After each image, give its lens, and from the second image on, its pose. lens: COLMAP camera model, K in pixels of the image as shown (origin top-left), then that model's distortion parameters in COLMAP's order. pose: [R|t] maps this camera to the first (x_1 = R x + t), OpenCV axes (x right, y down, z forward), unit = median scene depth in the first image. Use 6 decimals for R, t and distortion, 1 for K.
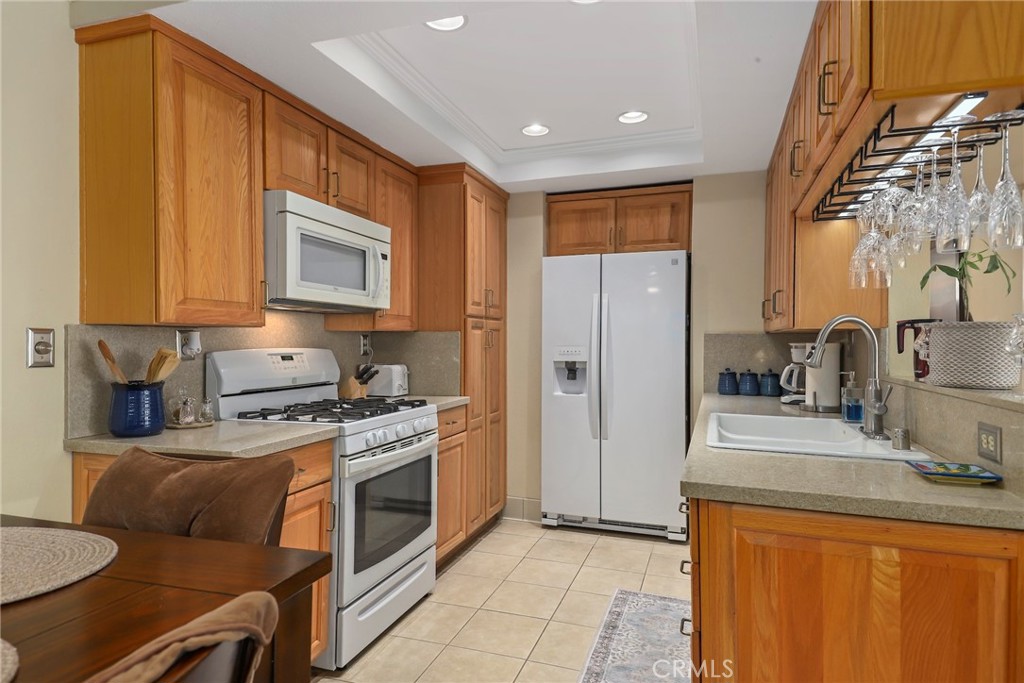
lens RADIAL K [[581.3, 0, 513.7], [0, 581.3, 344.7], [0, 0, 1]] dist [0.000862, -0.000234]
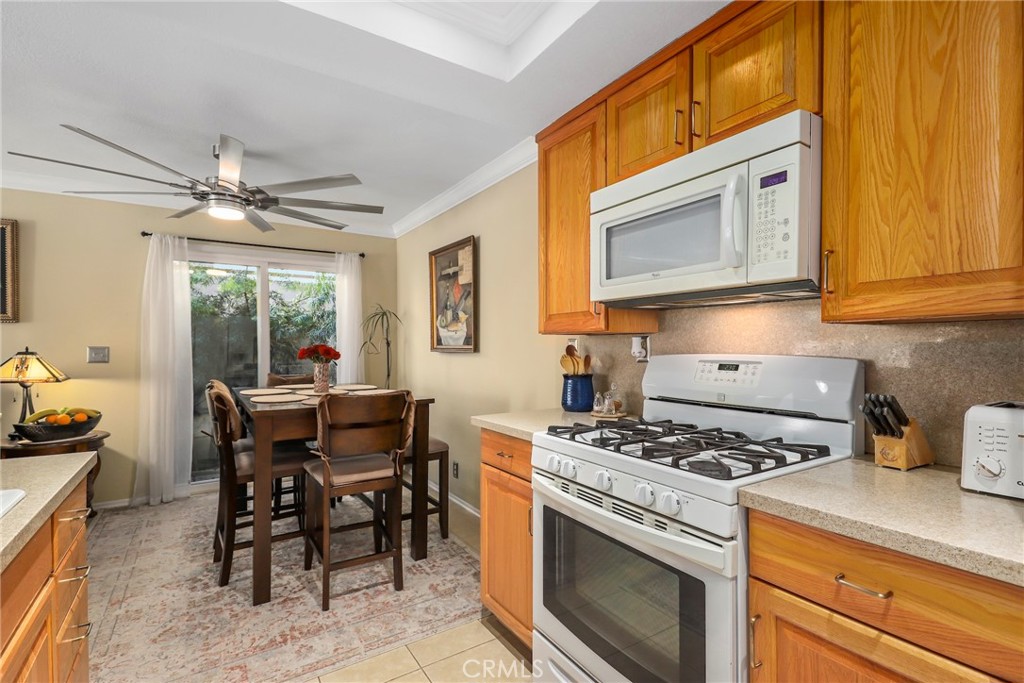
lens RADIAL K [[472.6, 0, 513.6], [0, 472.6, 350.4], [0, 0, 1]] dist [0.008038, -0.009475]
pose [[-0.628864, 0.003493, -0.777507, 0.289486], [-0.004139, 0.999961, 0.007840, -0.003152], [0.777504, 0.008148, -0.628825, 1.269977]]
